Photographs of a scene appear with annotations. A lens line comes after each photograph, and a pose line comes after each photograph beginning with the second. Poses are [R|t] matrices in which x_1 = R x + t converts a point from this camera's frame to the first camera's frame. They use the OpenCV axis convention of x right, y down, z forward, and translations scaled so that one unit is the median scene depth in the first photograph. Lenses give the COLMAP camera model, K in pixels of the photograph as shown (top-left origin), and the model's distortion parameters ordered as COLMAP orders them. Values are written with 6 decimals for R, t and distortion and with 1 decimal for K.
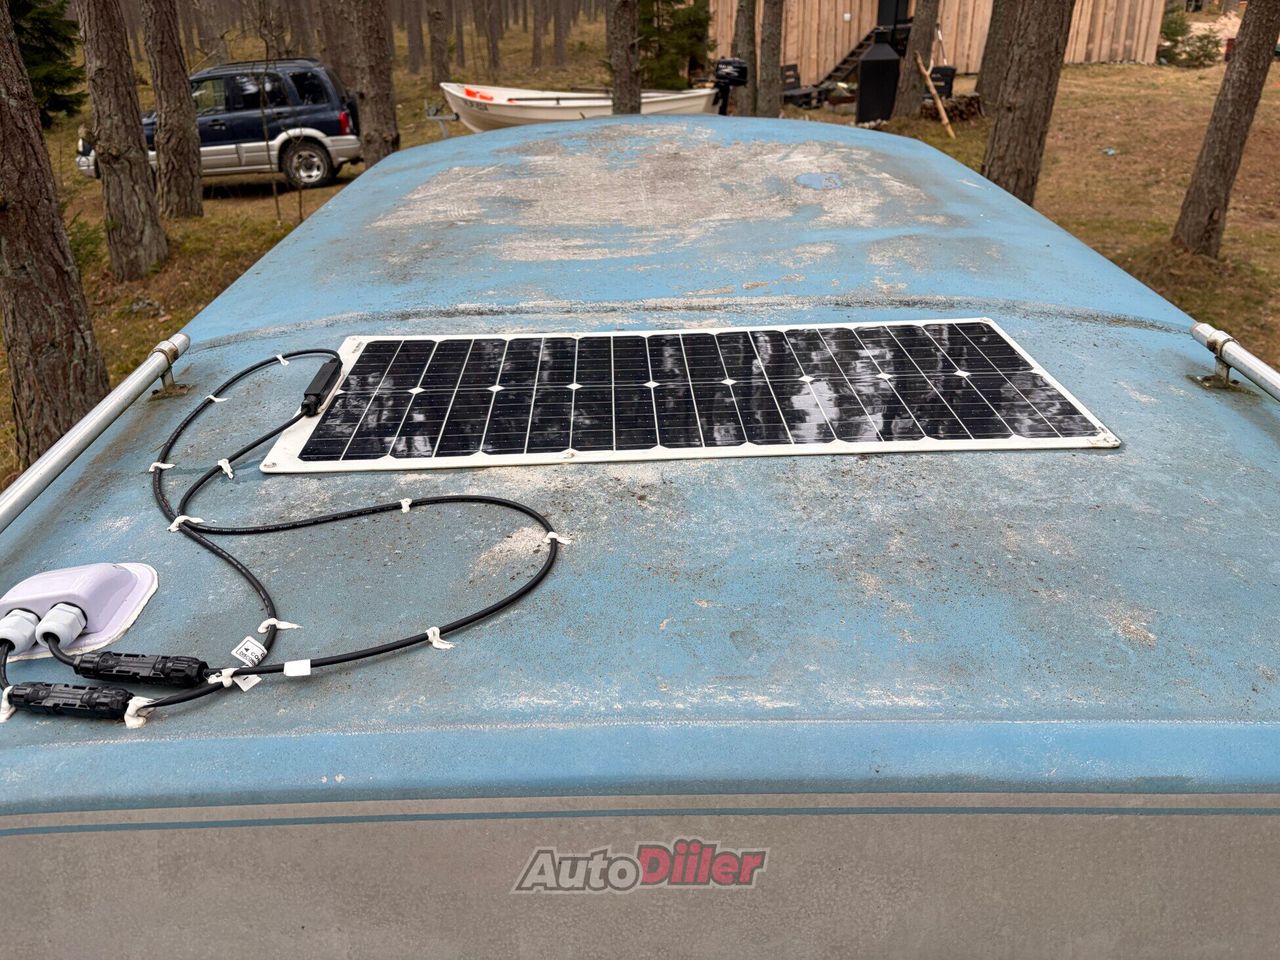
lens RADIAL K [[981.0, 0, 643.9], [0, 981.0, 486.1], [0, 0, 1]] dist [0.029138, -0.014846]
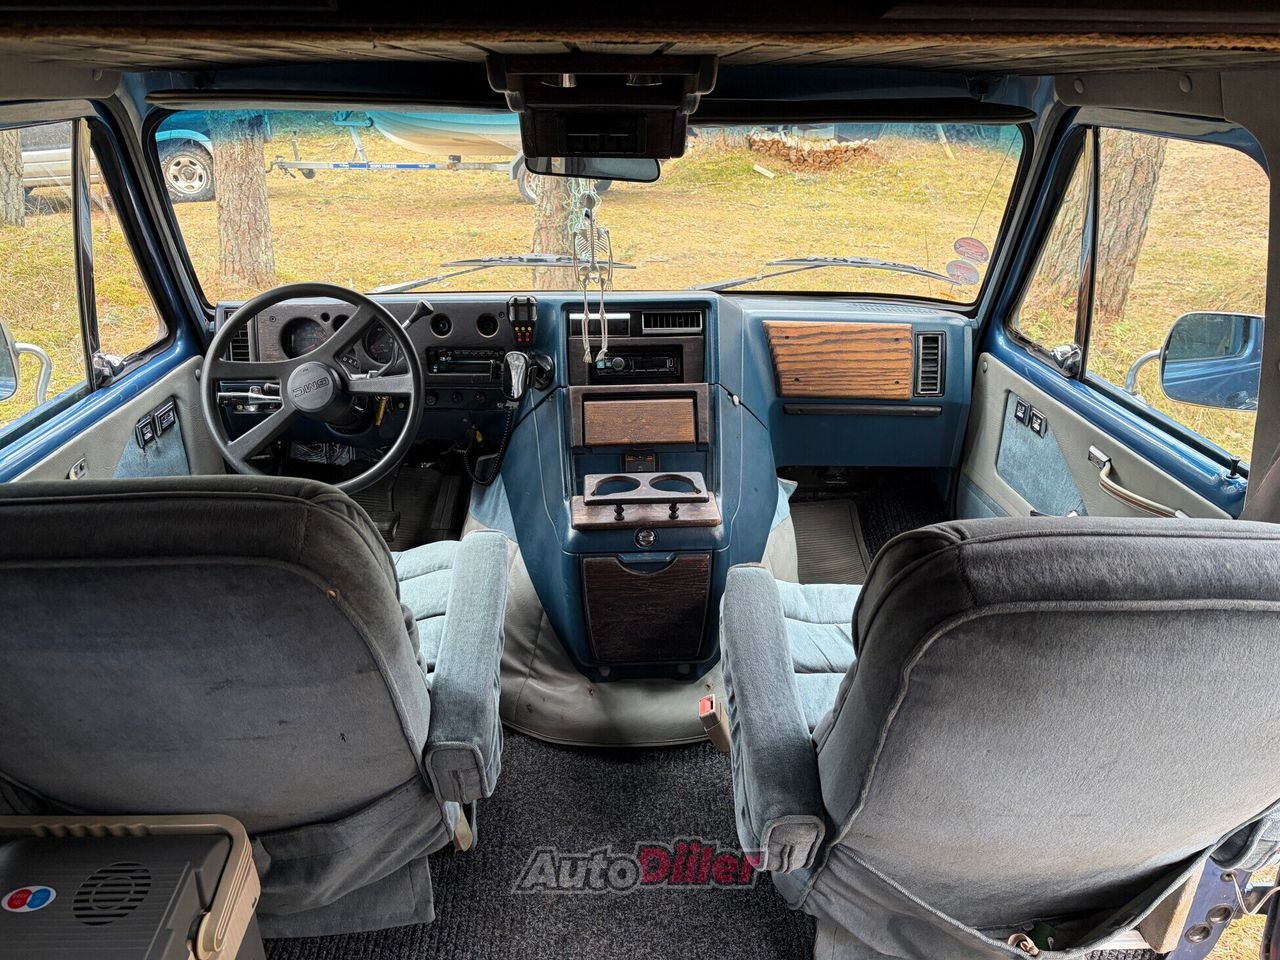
lens RADIAL K [[981.0, 0, 643.9], [0, 981.0, 486.1], [0, 0, 1]] dist [0.029138, -0.014846]
pose [[0.998651, 0.005733, 0.051600, 0.000843], [-0.003600, 0.999139, -0.041331, -0.030657], [-0.051793, 0.041090, 0.997812, 0.163715]]
